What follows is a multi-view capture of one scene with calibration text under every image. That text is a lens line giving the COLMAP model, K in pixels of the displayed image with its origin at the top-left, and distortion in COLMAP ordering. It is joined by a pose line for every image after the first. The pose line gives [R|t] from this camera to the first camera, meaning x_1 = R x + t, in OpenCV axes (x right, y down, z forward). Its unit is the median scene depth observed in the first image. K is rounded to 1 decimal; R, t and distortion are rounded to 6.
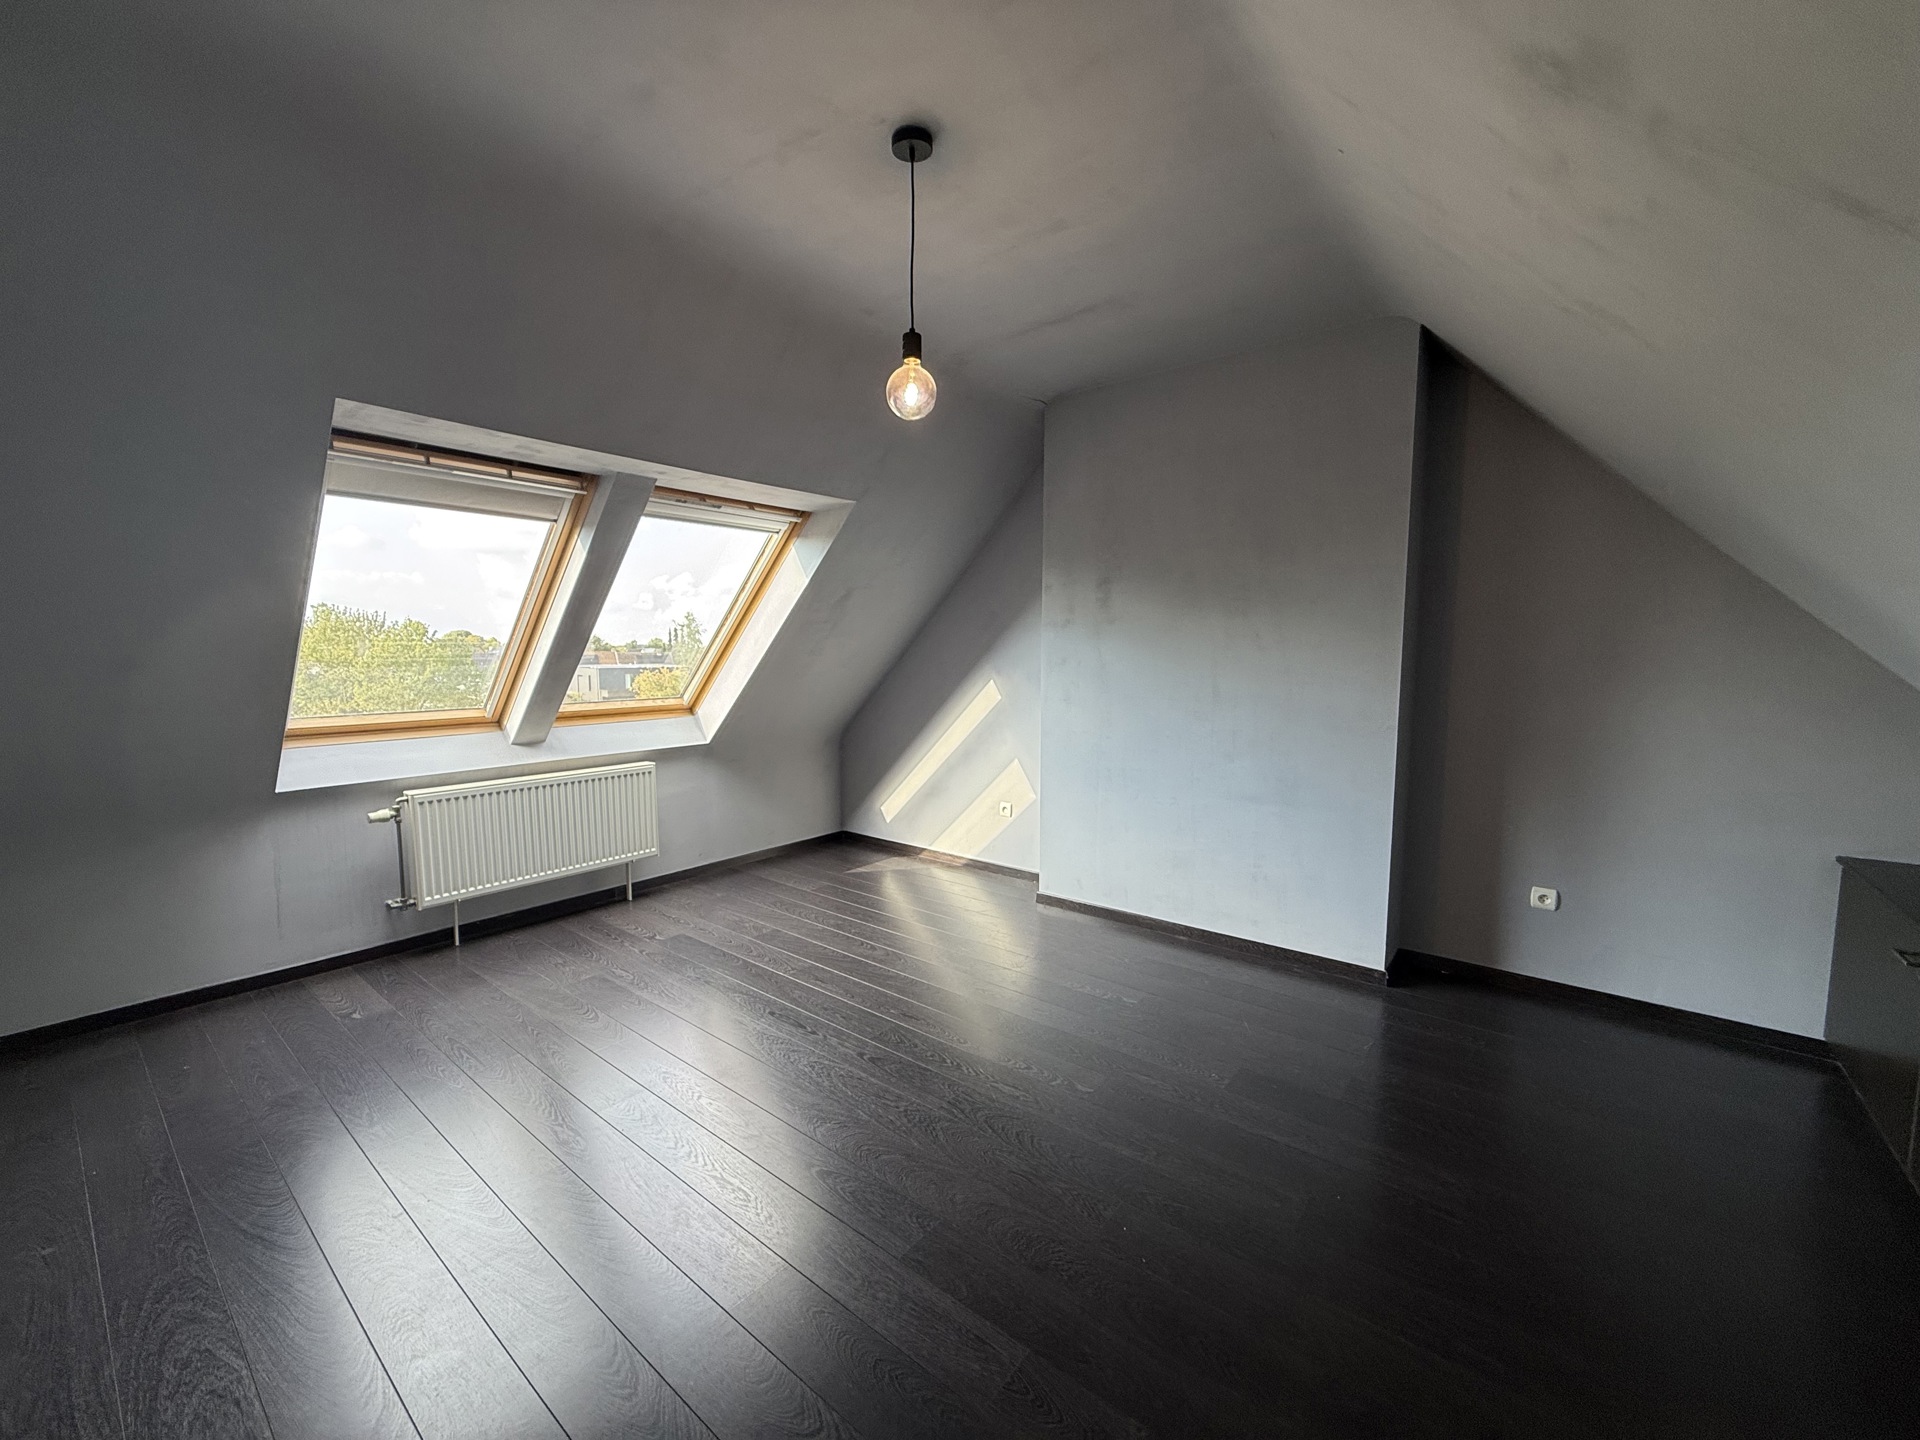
lens RADIAL K [[763.2, 0, 954.3], [0, 763.2, 722.4], [0, 0, 1]] dist [0.001667, -0.000221]
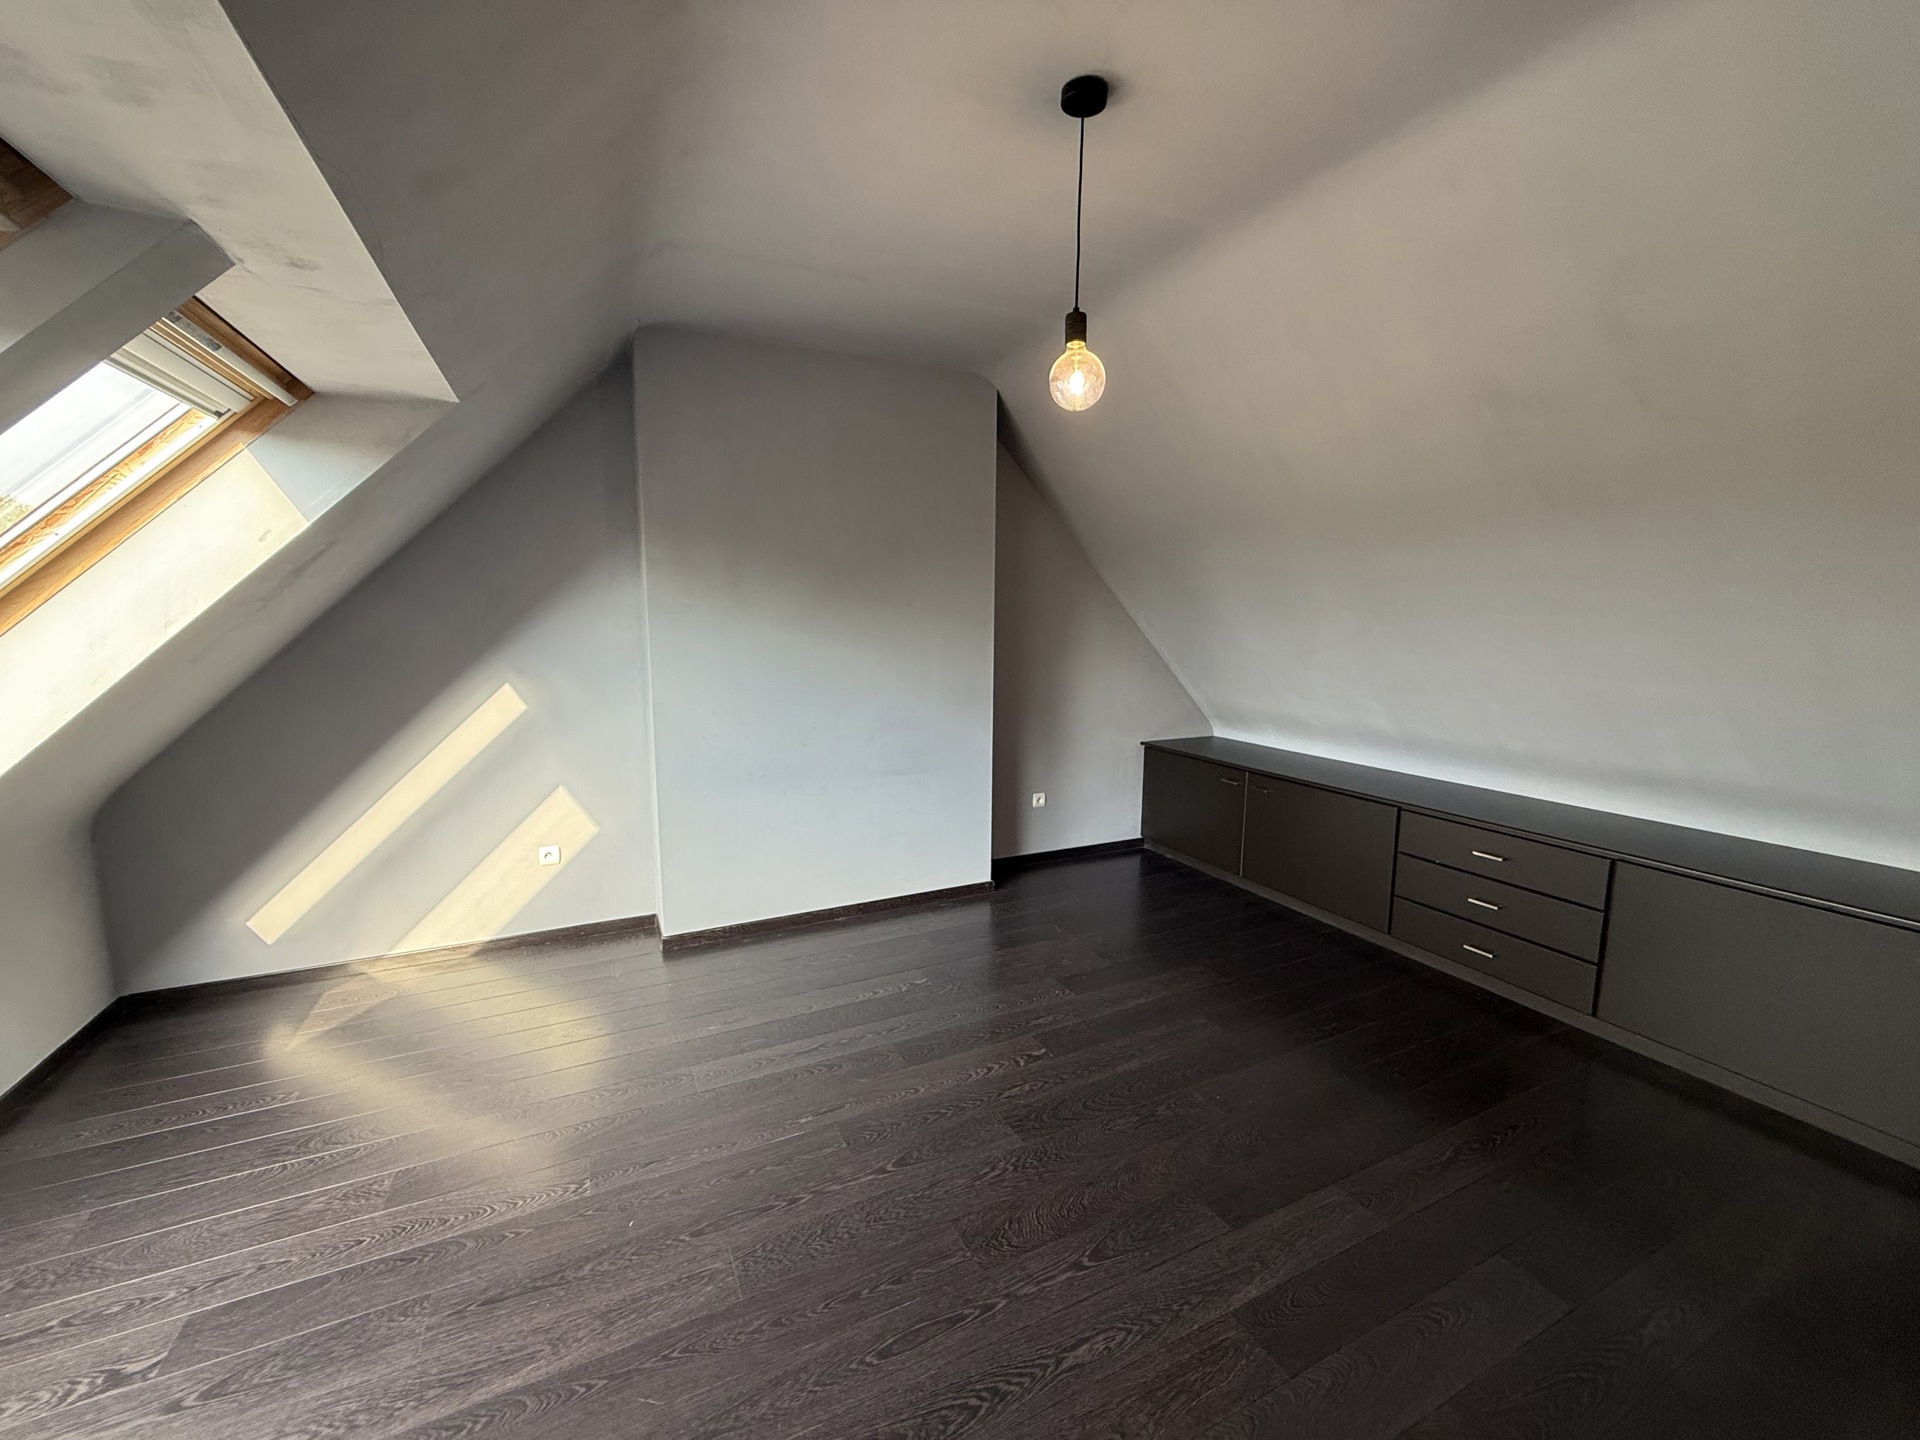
lens RADIAL K [[763.2, 0, 954.3], [0, 763.2, 722.4], [0, 0, 1]] dist [0.001667, -0.000221]
pose [[0.420175, -0.122808, 0.899095, -0.493821], [0.080546, 0.991937, 0.097848, -0.065467], [-0.903861, 0.031305, 0.426679, 0.381747]]
